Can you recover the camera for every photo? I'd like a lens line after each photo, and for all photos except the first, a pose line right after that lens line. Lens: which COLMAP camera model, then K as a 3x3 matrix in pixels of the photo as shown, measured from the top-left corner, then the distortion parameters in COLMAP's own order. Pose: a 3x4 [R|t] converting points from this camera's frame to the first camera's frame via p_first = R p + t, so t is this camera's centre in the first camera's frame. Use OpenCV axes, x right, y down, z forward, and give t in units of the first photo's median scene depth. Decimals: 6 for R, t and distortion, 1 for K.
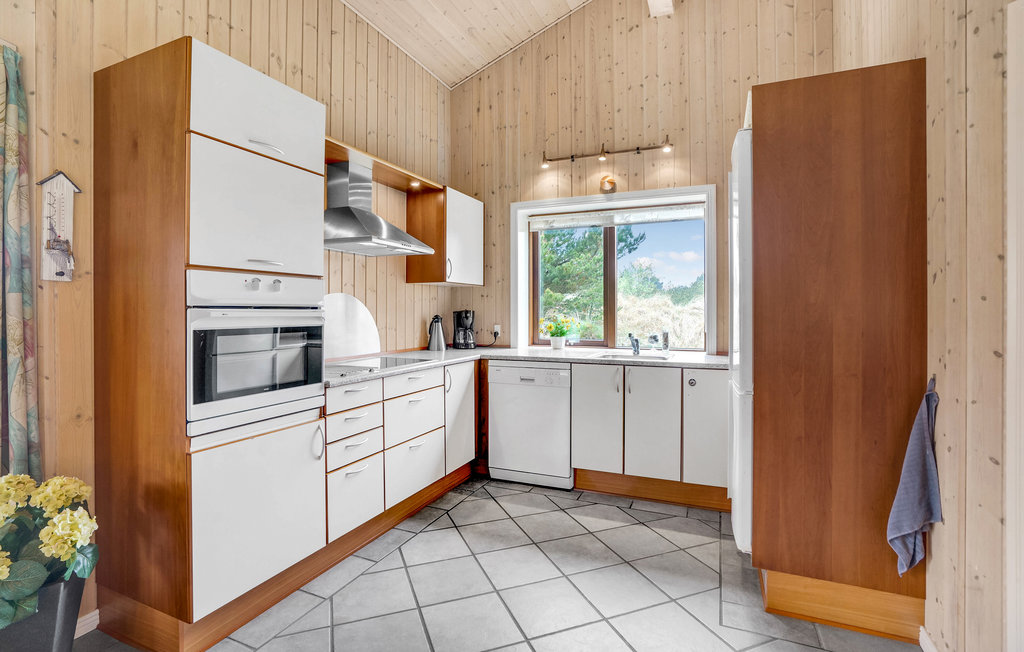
lens RADIAL K [[480.0, 0, 504.1], [0, 480.0, 316.2], [0, 0, 1]] dist [-0.045165, 0.014057]
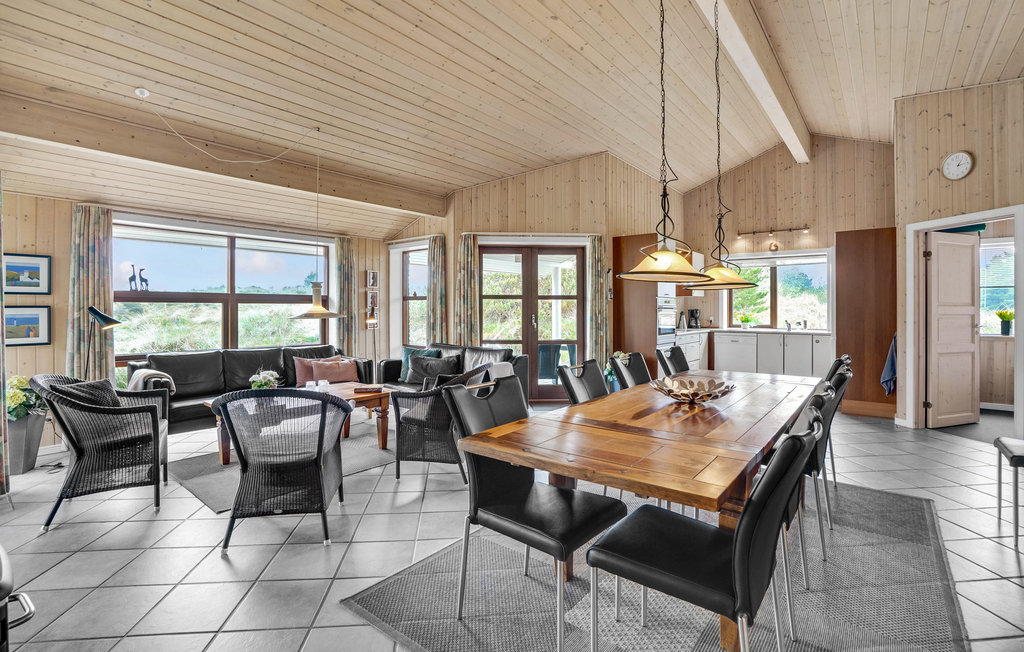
lens RADIAL K [[480.0, 0, 501.6], [0, 480.0, 308.7], [0, 0, 1]] dist [-0.045165, 0.014057]
pose [[0.965523, 0.001121, -0.260315, -0.369107], [-0.004191, 0.999928, -0.011241, 0.012129], [0.260284, 0.011945, 0.965458, -1.219279]]
